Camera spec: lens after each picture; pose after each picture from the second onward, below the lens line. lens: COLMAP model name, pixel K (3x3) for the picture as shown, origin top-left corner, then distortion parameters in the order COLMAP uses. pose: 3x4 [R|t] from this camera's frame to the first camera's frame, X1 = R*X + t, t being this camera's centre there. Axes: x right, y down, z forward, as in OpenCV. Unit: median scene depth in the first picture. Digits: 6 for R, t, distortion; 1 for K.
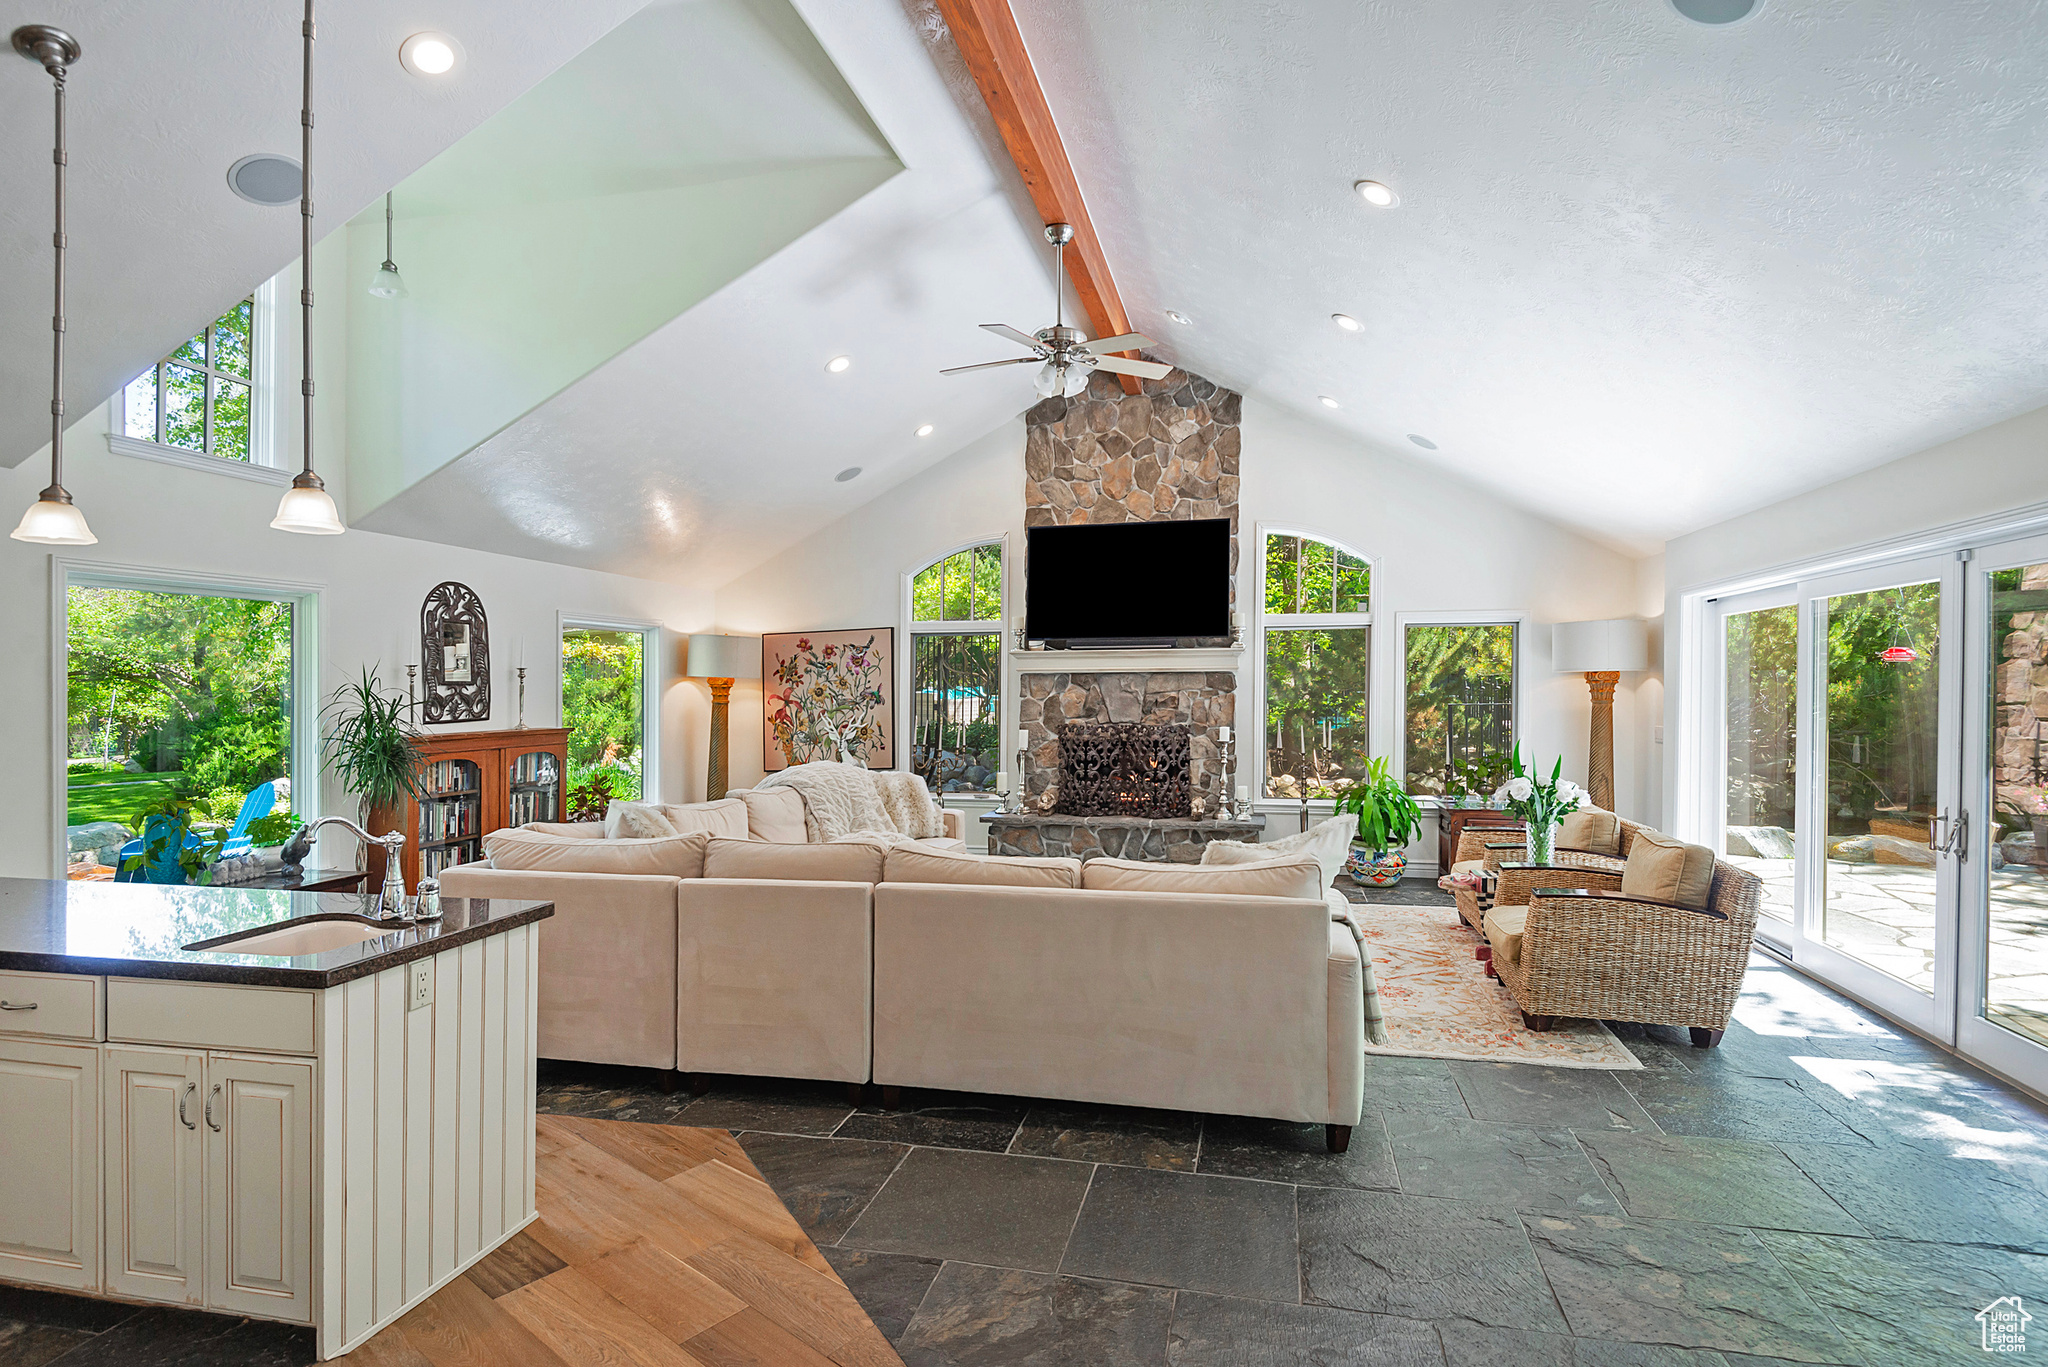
lens RADIAL K [[1043.0, 0, 1088.9], [0, 1043.0, 708.3], [0, 0, 1]] dist [0.002959, 0.000106]
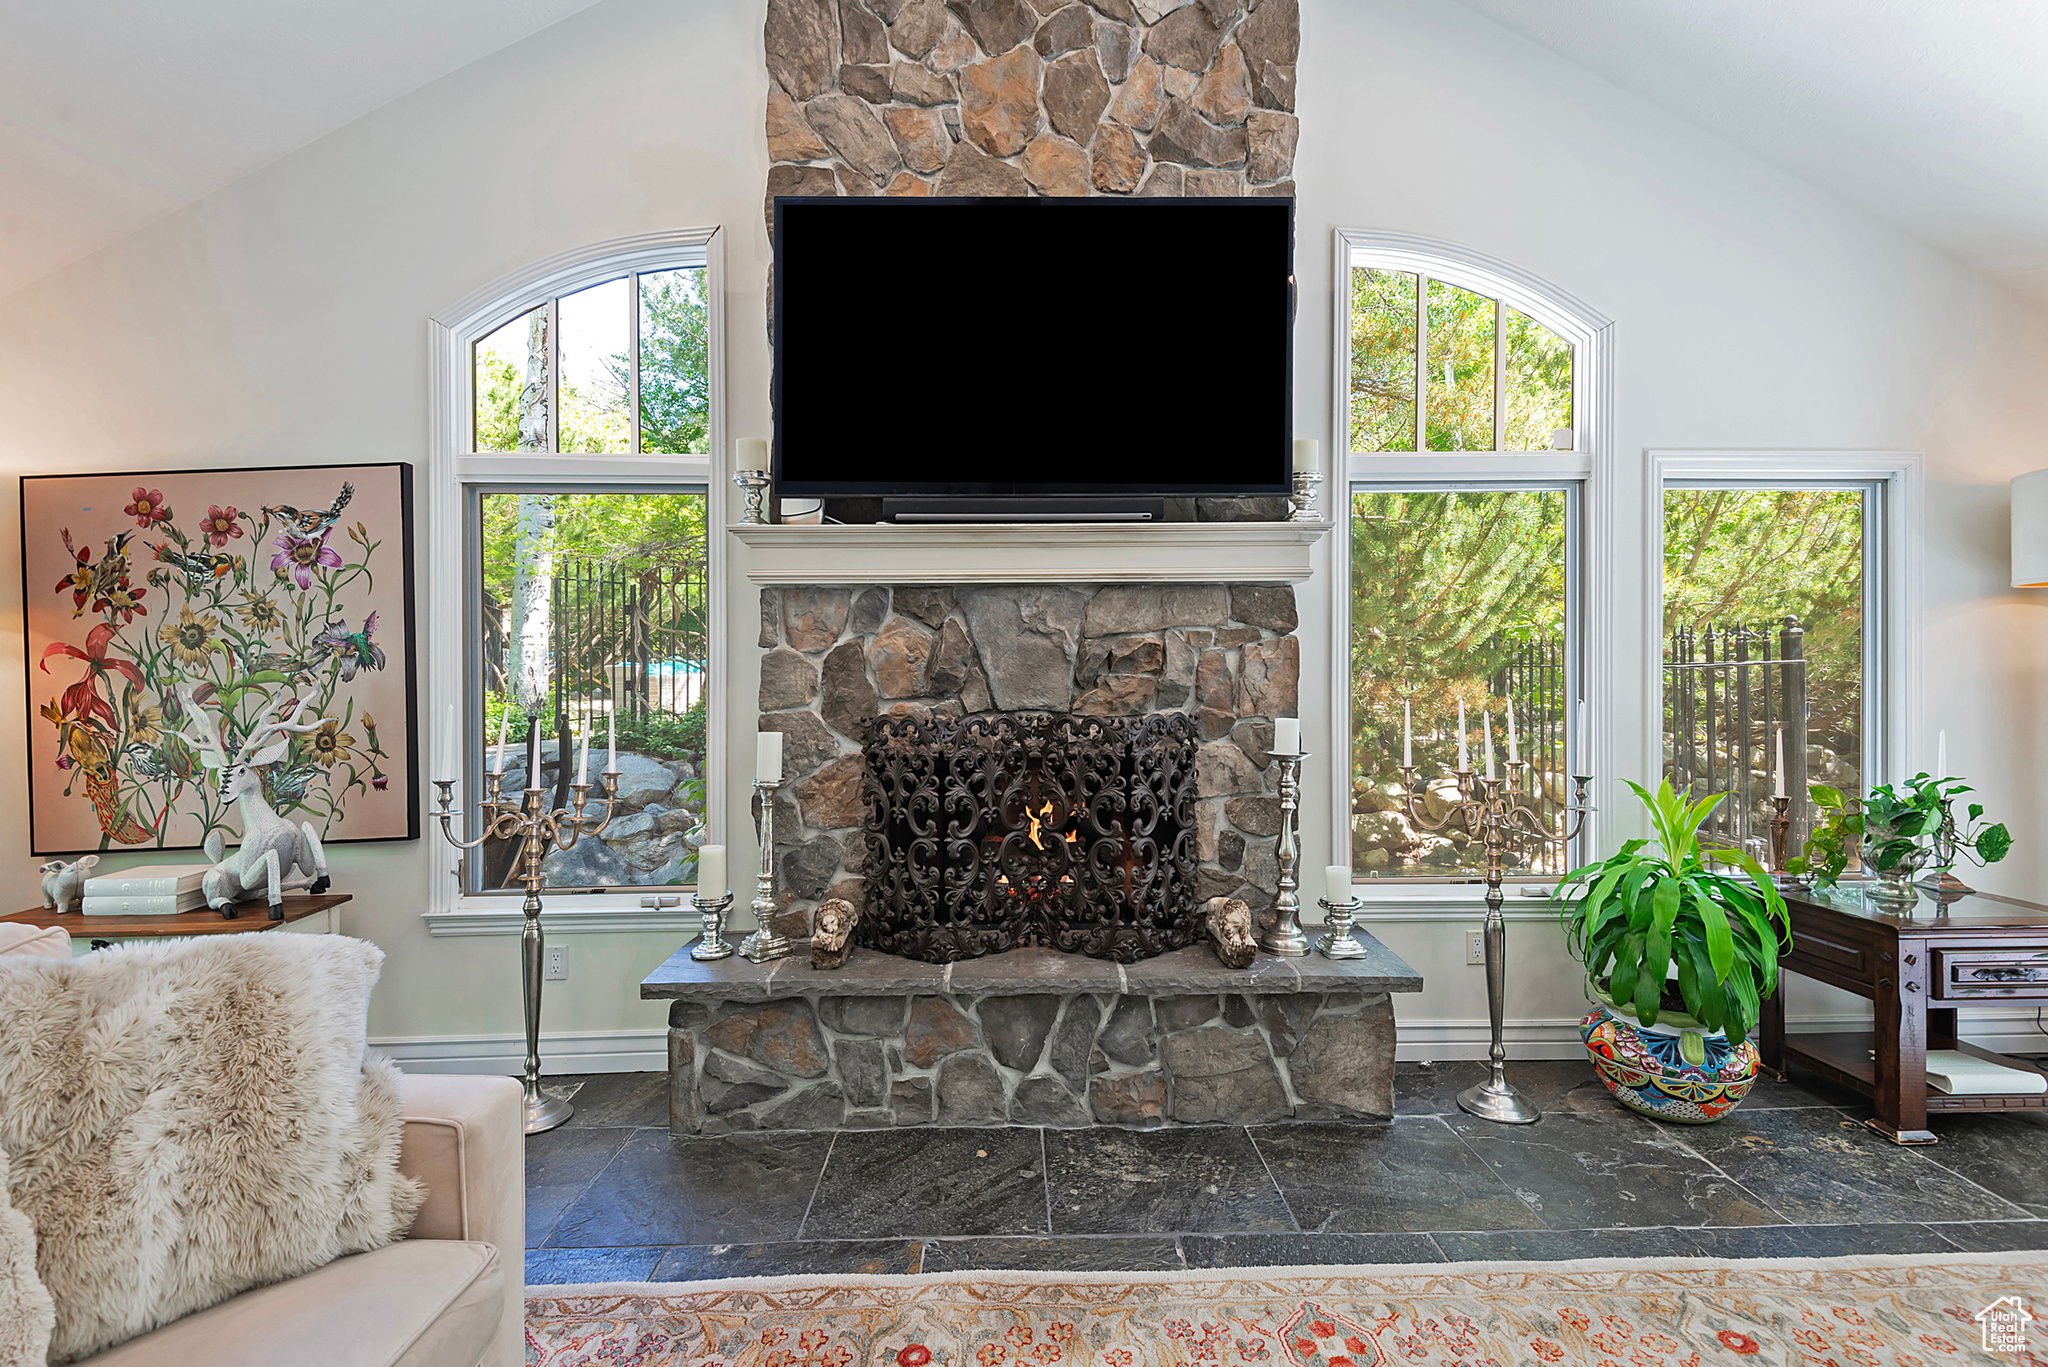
lens RADIAL K [[952.2, 0, 1008.0], [0, 952.2, 686.9], [0, 0, 1]] dist [0.041394, -0.027114]
pose [[0.982855, -0.007452, 0.184231, -0.041595], [0.008386, 0.999956, -0.004291, 0.006489], [-0.184191, 0.005762, 0.982874, 0.649802]]
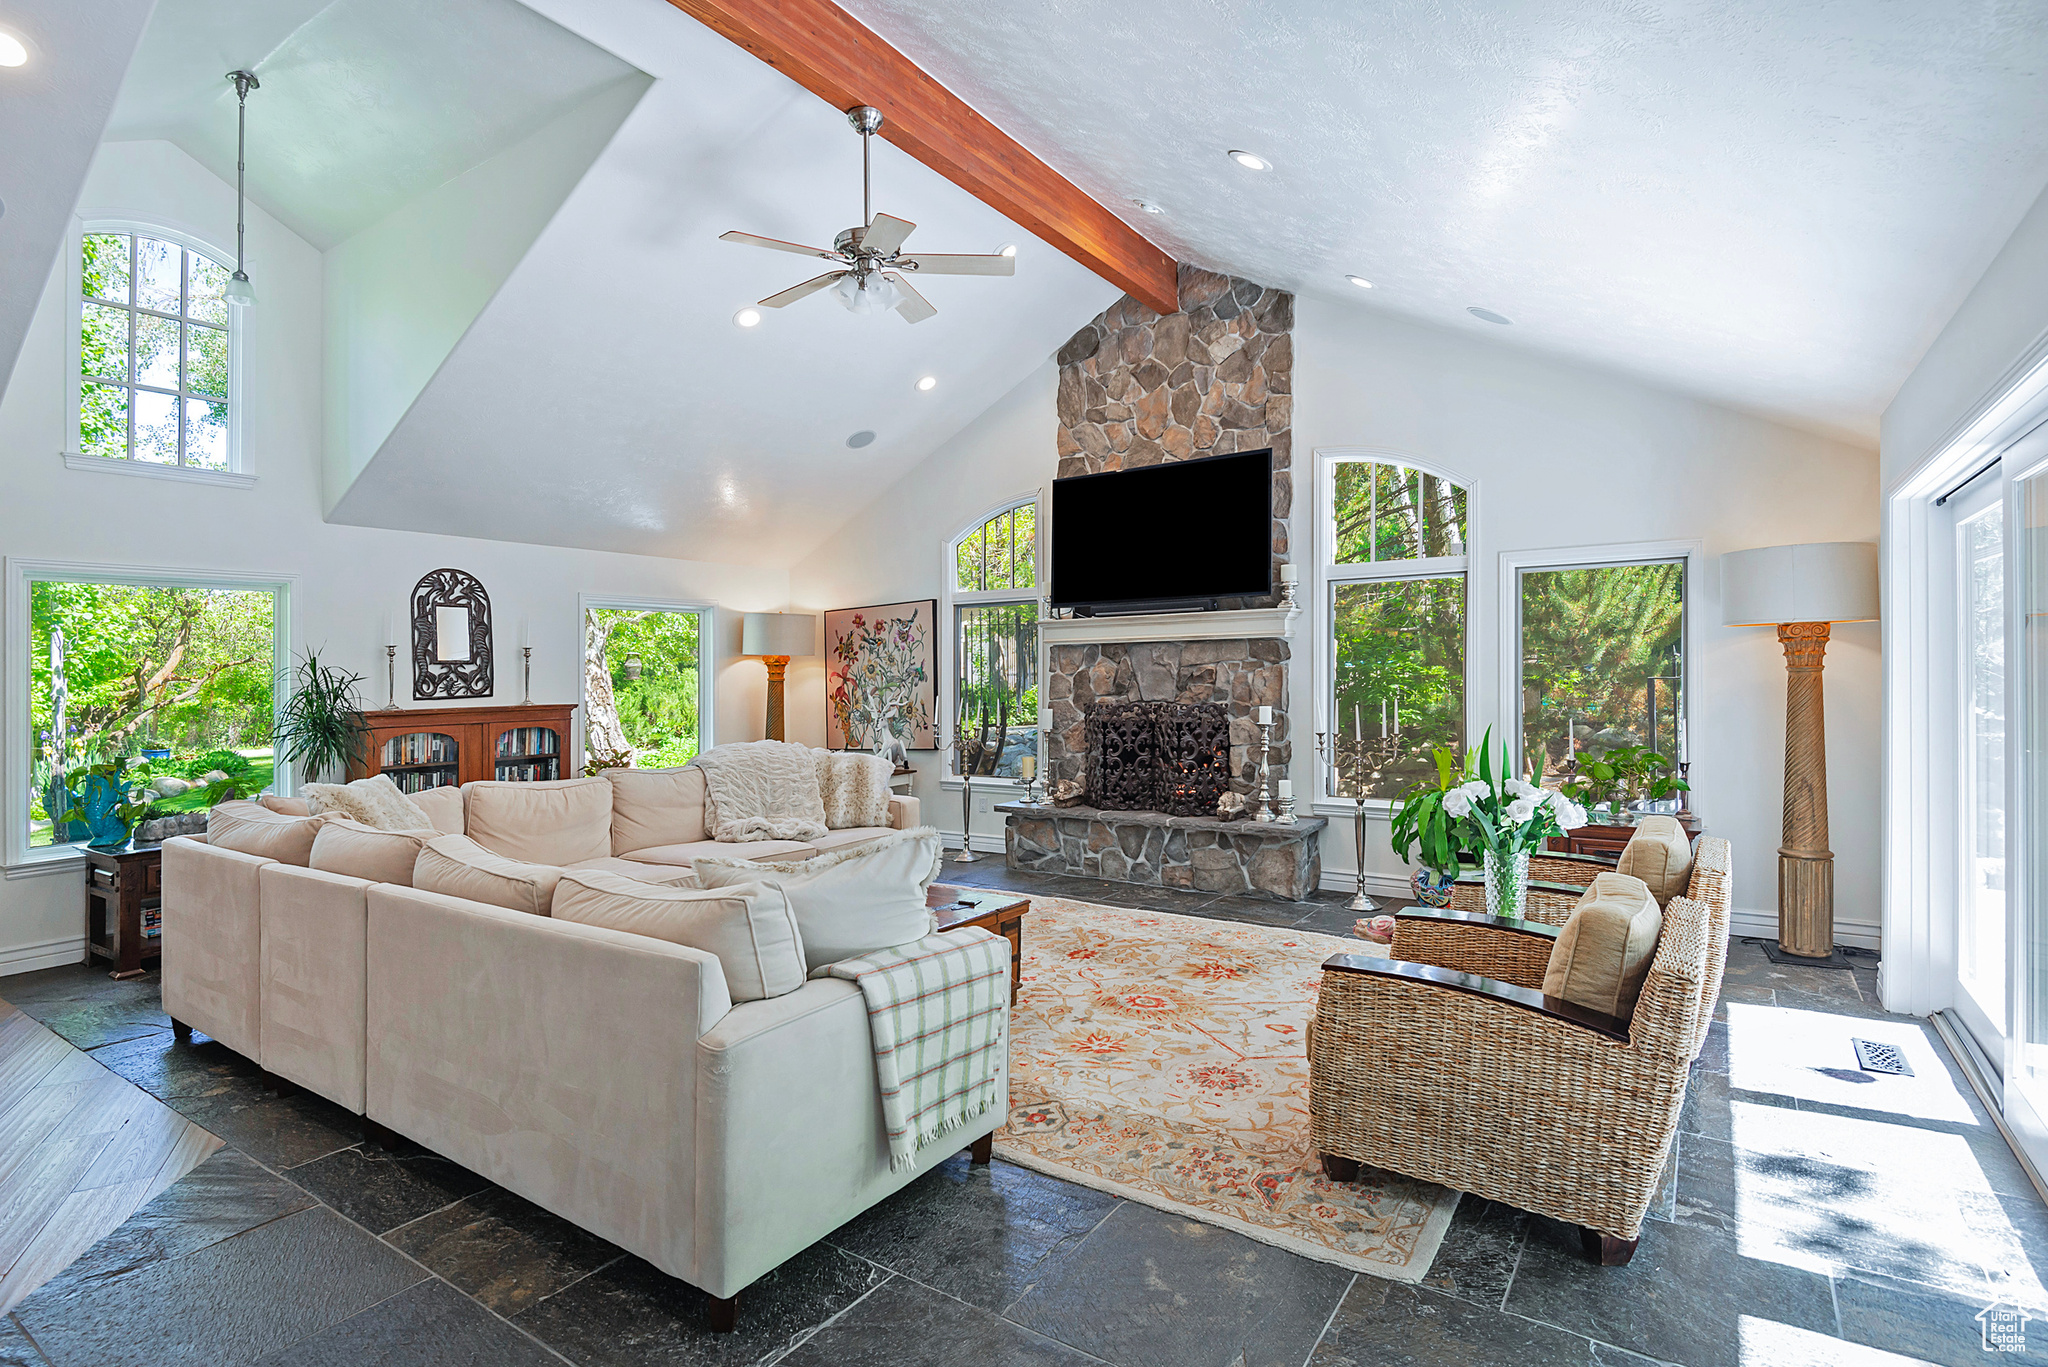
lens RADIAL K [[1042.6, 0, 1048.5], [0, 1042.6, 680.3], [0, 0, 1]] dist [0.000604, -0.000726]
pose [[0.918485, -0.006847, -0.395396, 0.290392], [0.002941, 0.999941, -0.010486, 0.005732], [0.395444, 0.008468, 0.918451, 0.189578]]
